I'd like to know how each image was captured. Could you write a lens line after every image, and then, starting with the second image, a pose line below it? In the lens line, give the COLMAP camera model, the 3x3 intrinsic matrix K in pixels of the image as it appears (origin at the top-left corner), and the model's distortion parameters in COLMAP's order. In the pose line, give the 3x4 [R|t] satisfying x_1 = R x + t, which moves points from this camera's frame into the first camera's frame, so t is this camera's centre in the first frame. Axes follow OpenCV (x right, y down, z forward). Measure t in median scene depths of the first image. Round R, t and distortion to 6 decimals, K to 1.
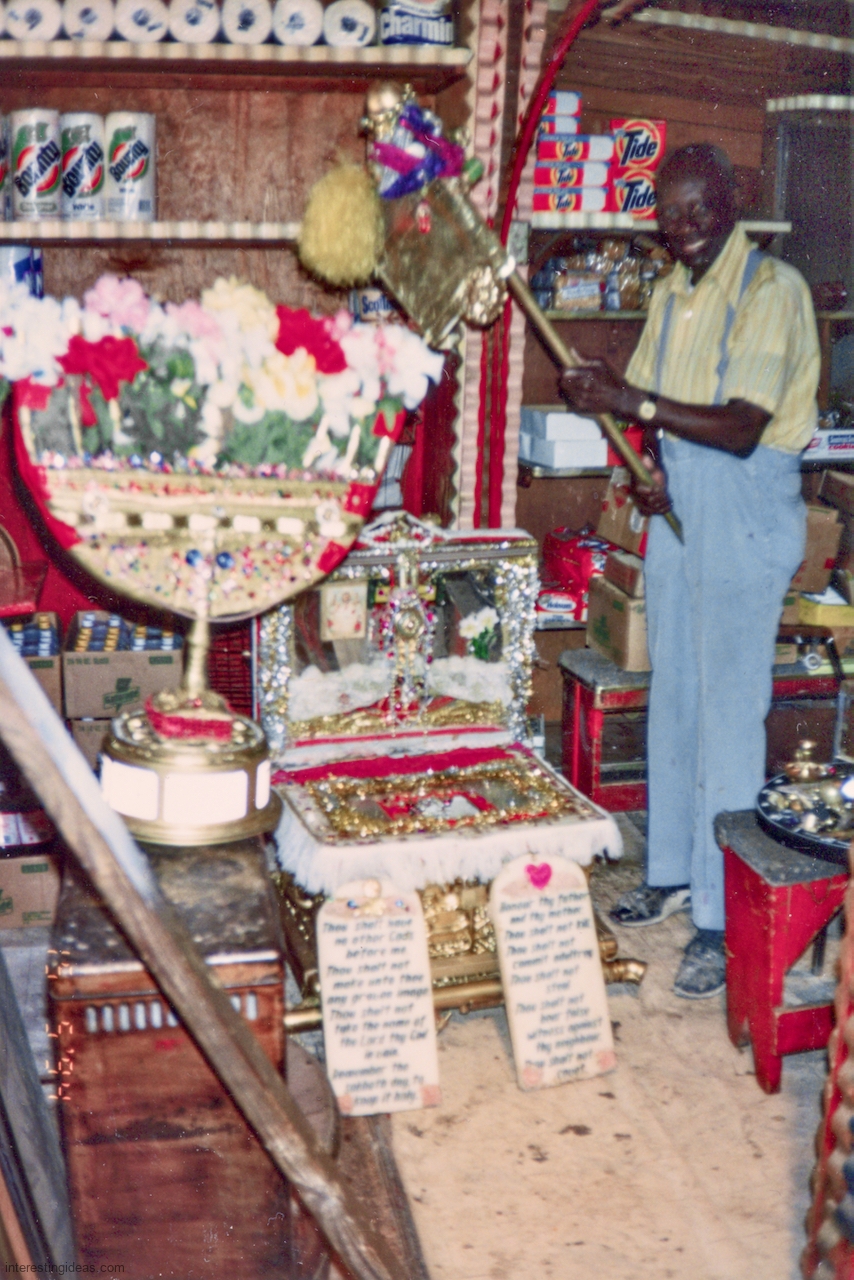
lens RADIAL K [[1541.9, 0, 382.2], [0, 1541.9, 677.4], [0, 0, 1]] dist [-0.023583, -0.057282]
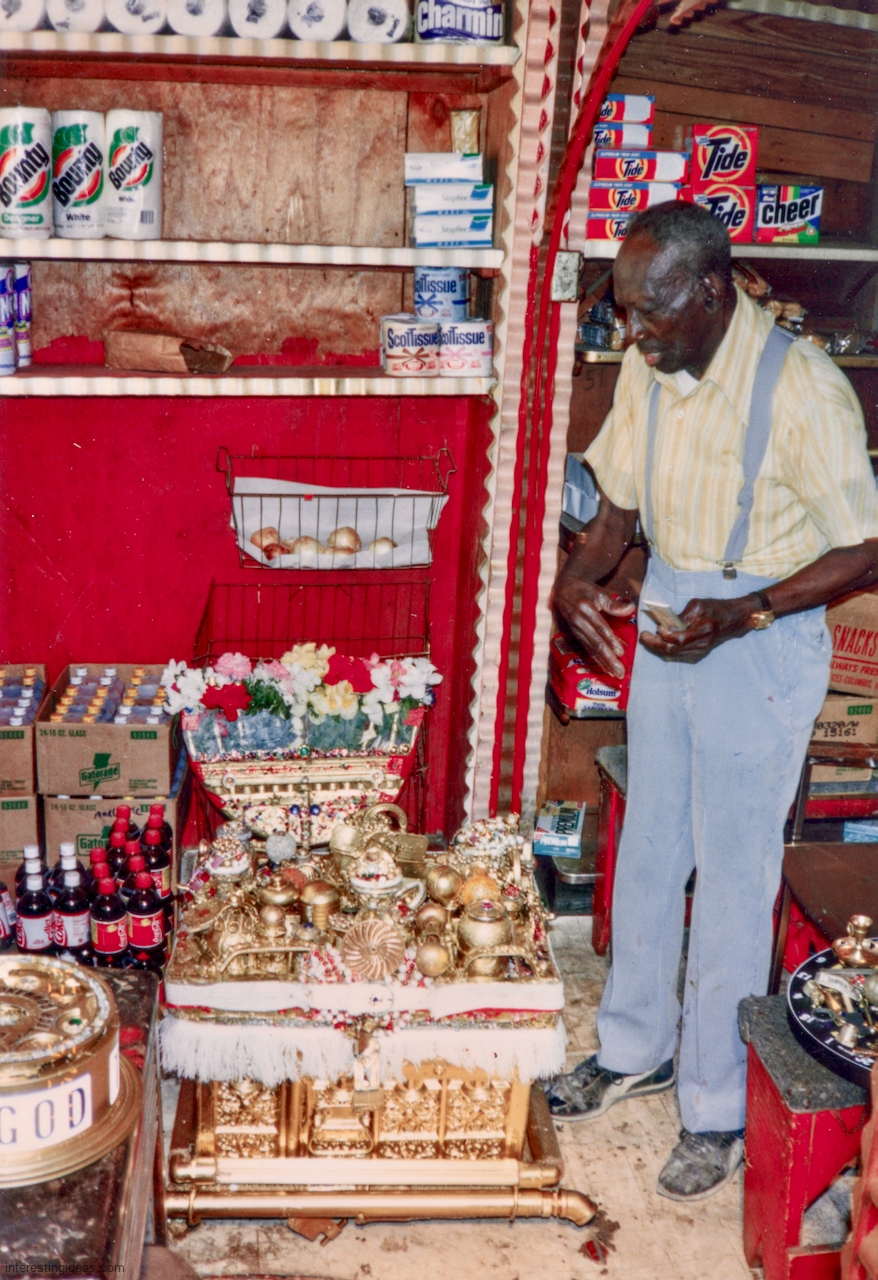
lens RADIAL K [[1581.7, 0, 390.7], [0, 1581.7, 678.7], [0, 0, 1]] dist [-0.010717, -0.066349]
pose [[0.996103, 0.045905, -0.075316, 0.066637], [-0.043871, 0.998632, 0.028441, -0.078233], [0.076519, -0.025026, 0.996754, 0.108635]]
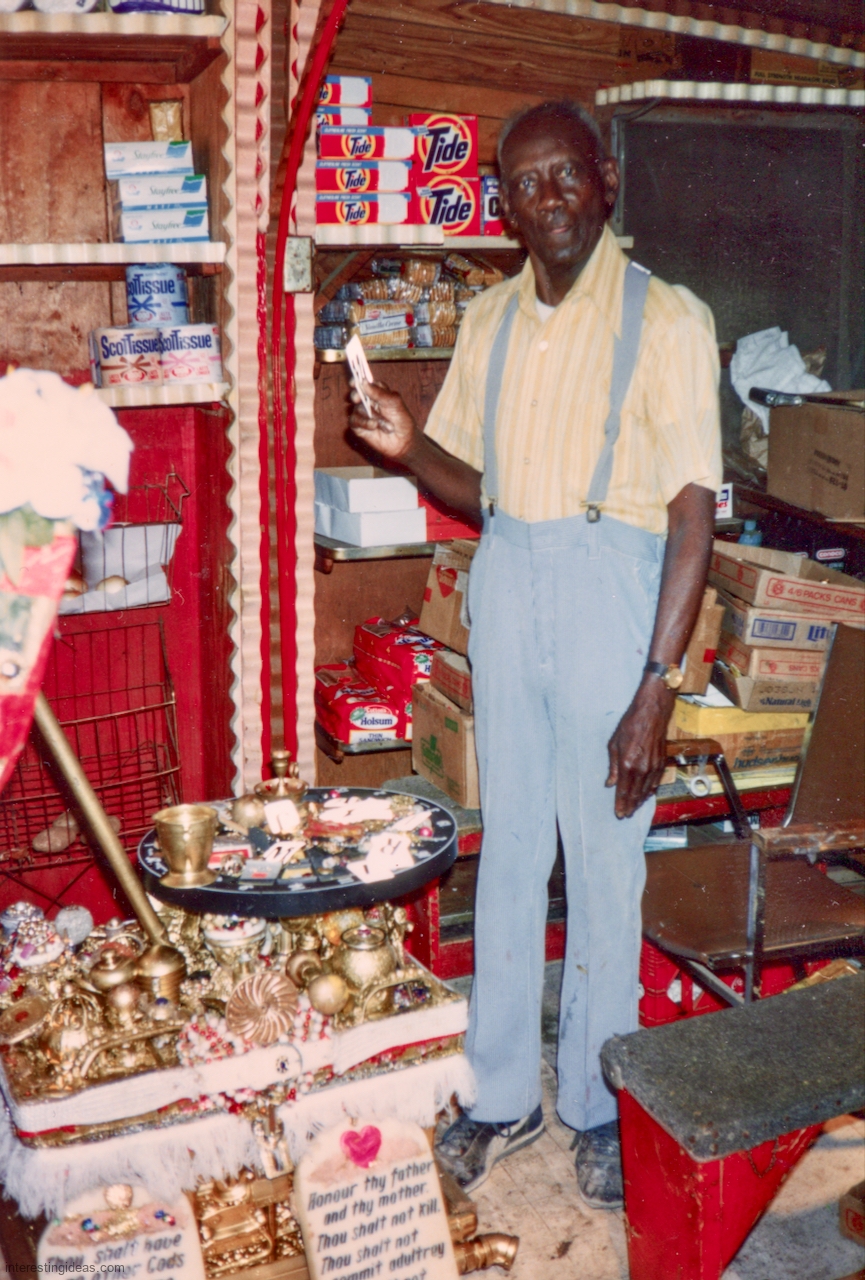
lens RADIAL K [[1548.1, 0, 414.9], [0, 1548.1, 642.6], [0, 0, 1]] dist [0.017343, -0.260781]
pose [[0.990117, -0.046586, 0.132282, 0.033724], [0.053502, 0.997354, -0.049213, -0.049705], [-0.129639, 0.055803, 0.989990, 0.226960]]
